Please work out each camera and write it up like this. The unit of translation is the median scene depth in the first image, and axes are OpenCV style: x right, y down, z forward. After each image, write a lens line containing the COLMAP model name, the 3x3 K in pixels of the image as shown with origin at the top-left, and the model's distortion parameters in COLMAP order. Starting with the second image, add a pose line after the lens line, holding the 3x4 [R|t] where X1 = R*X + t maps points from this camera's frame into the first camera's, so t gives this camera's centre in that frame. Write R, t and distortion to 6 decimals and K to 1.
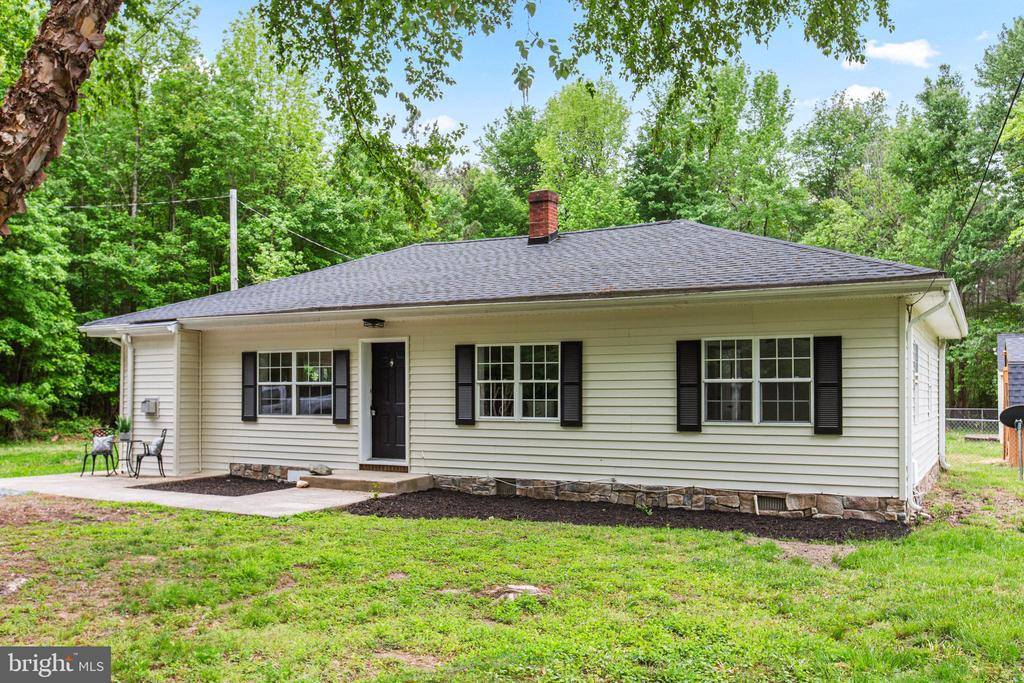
lens RADIAL K [[903.7, 0, 507.9], [0, 903.7, 382.9], [0, 0, 1]] dist [-0.003352, 0.008152]
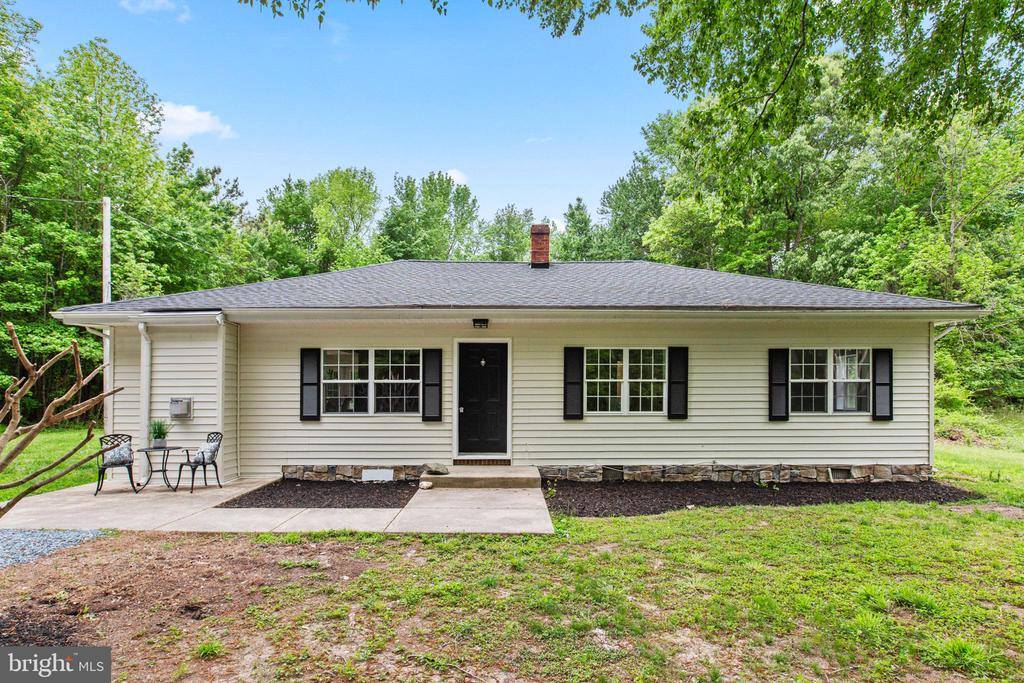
lens RADIAL K [[553.5, 0, 502.8], [0, 553.5, 389.7], [0, 0, 1]] dist [0.000172, -0.001620]
pose [[0.875350, -0.001930, 0.483485, -0.400949], [-0.003666, 0.999937, 0.010629, 0.002685], [-0.483475, -0.011077, 0.875288, 0.398579]]
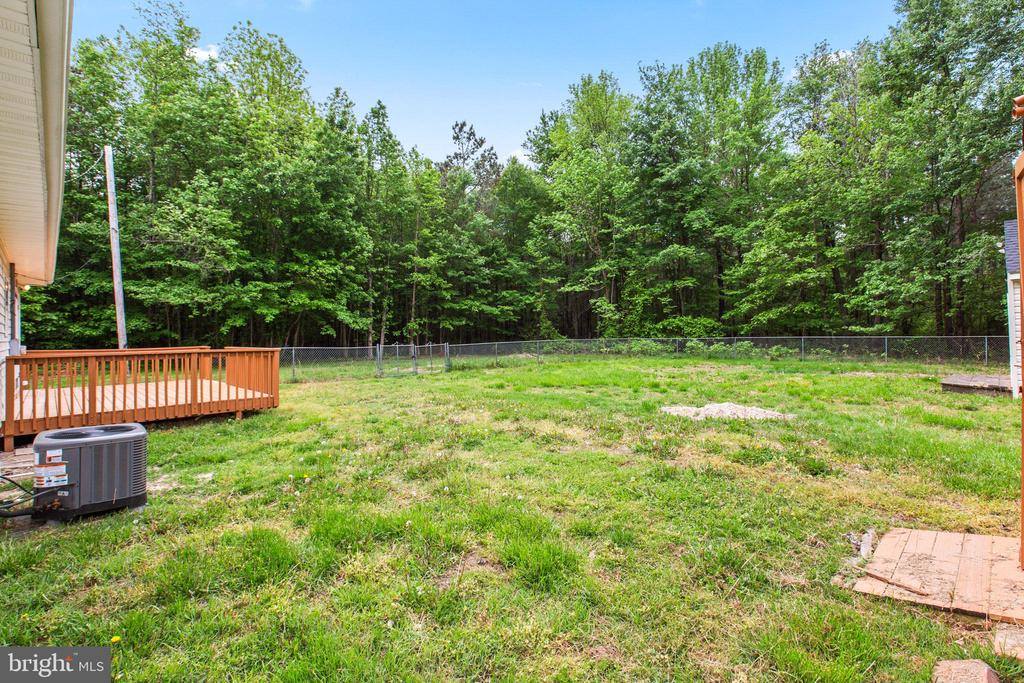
lens RADIAL K [[478.5, 0, 509.9], [0, 478.5, 331.2], [0, 0, 1]] dist [-0.007904, -0.000255]
pose [[0.949986, -0.013270, -0.312009, 0.615480], [0.014140, 0.999900, 0.000525, 0.048399], [0.311971, -0.004911, 0.950079, 1.090118]]
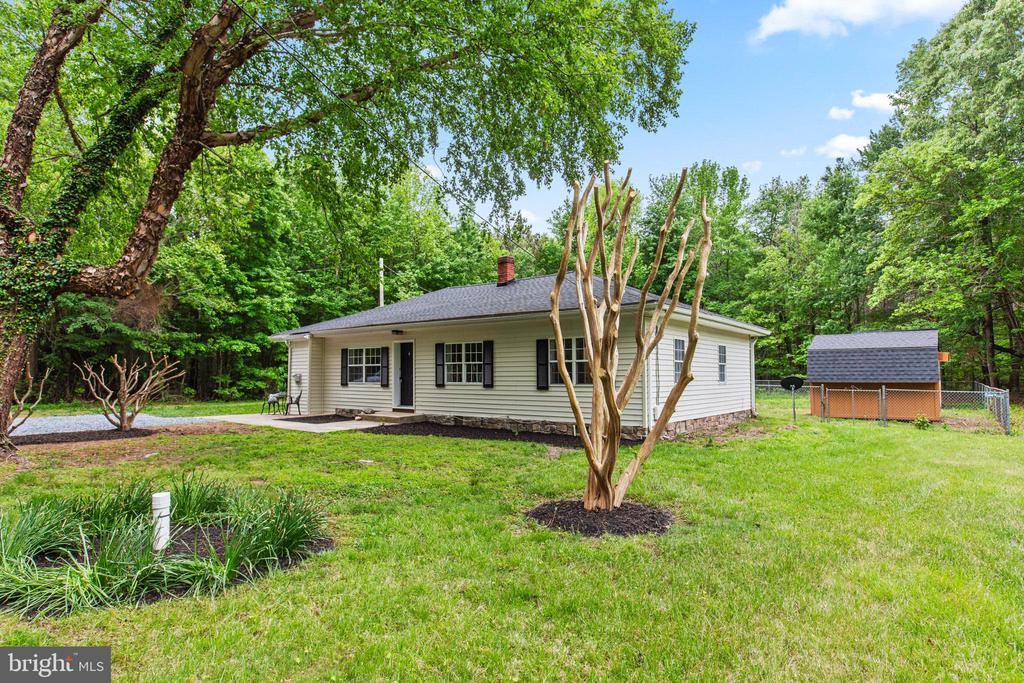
lens RADIAL K [[564.8, 0, 509.6], [0, 564.8, 344.5], [0, 0, 1]] dist [-0.000284, 0.000522]
pose [[0.985543, -0.012974, -0.168931, 0.256619], [0.006308, 0.999182, -0.039936, 0.006146], [0.169311, 0.038293, 0.984819, -0.101031]]
